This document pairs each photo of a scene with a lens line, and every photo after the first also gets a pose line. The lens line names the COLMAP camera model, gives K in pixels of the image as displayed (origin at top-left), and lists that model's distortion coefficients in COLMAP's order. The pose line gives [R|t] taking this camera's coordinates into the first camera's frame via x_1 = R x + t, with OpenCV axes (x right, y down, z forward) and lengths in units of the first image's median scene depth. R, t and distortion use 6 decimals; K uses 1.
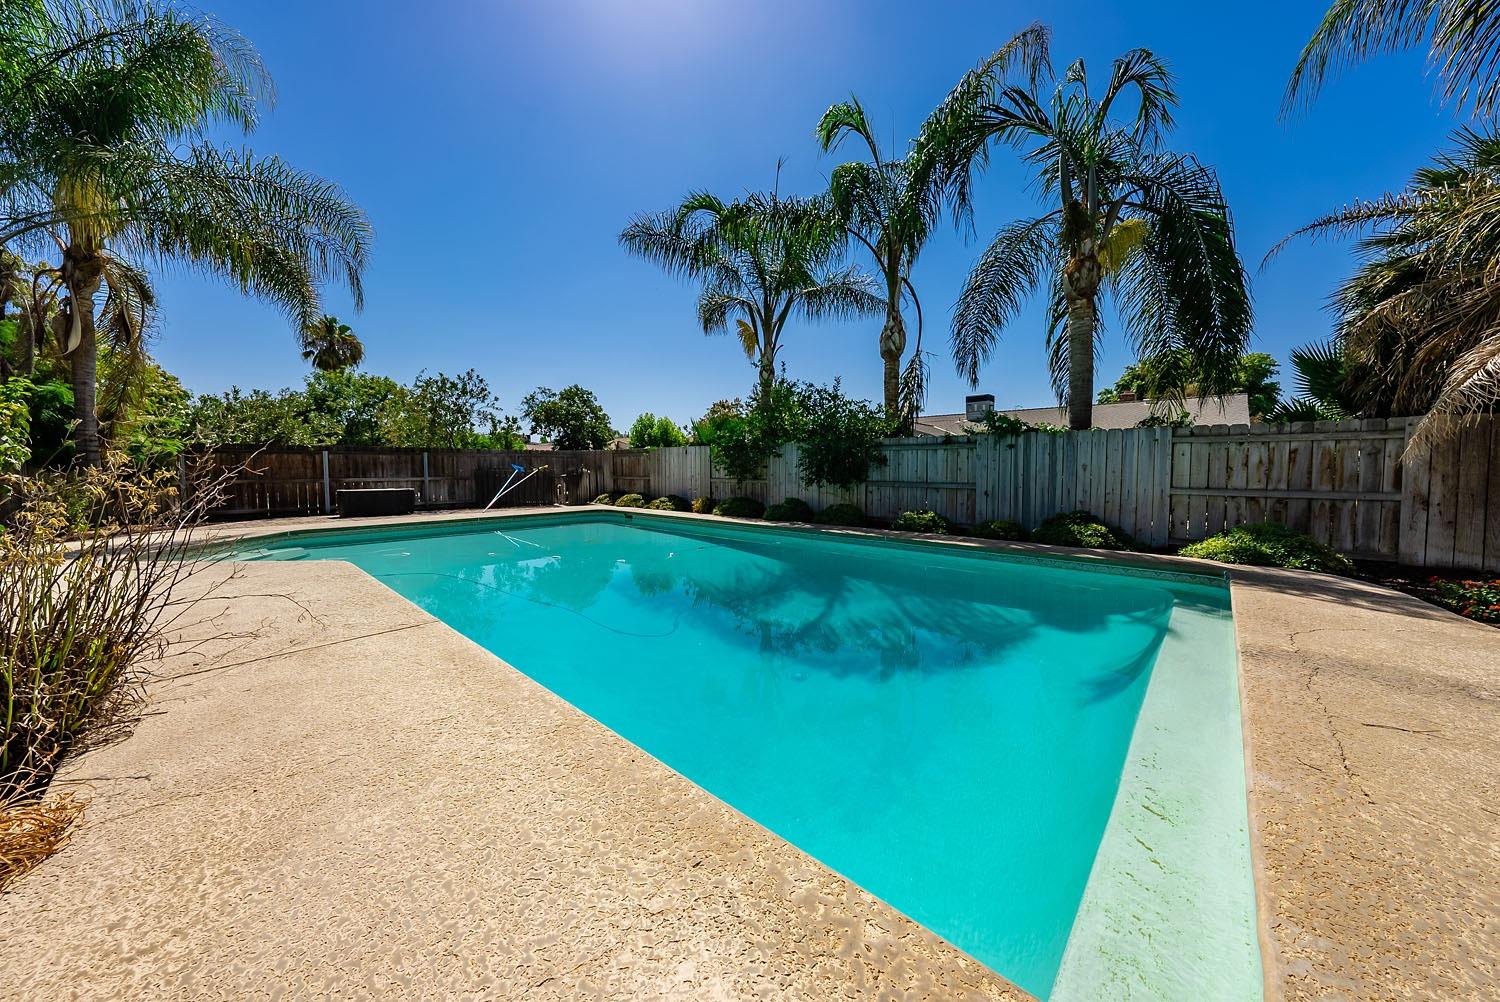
lens RADIAL K [[521.3, 0, 747.6], [0, 521.3, 493.0], [0, 0, 1]] dist [-0.003656, -0.000032]
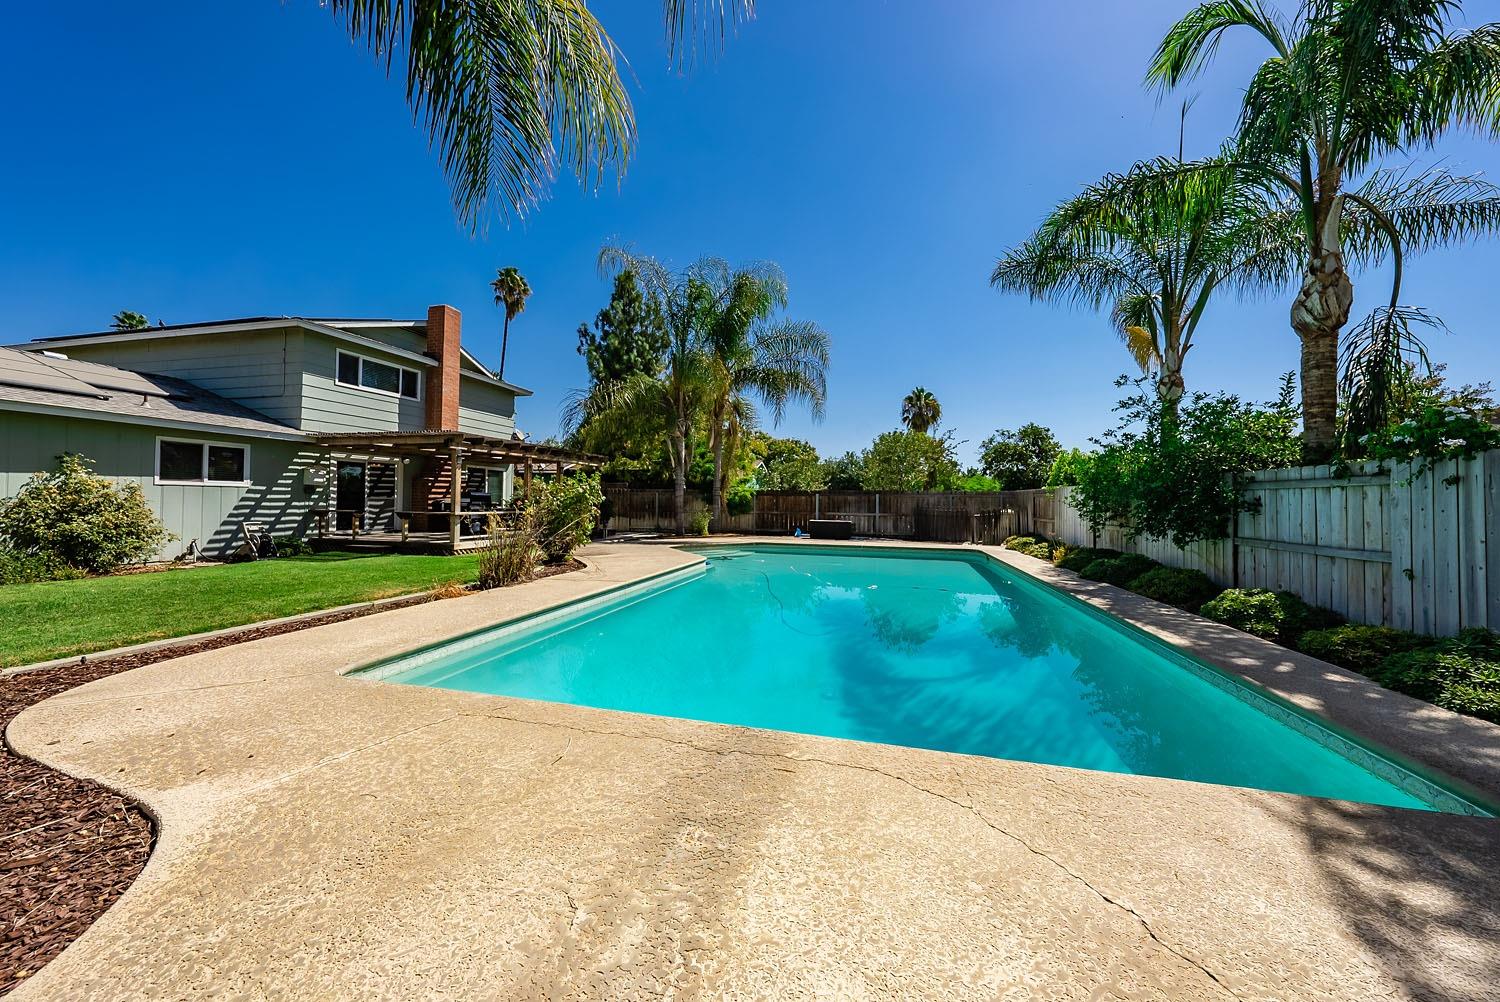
lens RADIAL K [[521.3, 0, 752.9], [0, 521.3, 495.1], [0, 0, 1]] dist [-0.003656, -0.000032]
pose [[0.458745, -0.003221, -0.888562, 0.444921], [-0.056599, 0.997857, -0.032838, -0.016633], [0.886764, 0.065356, 0.457579, 0.143333]]
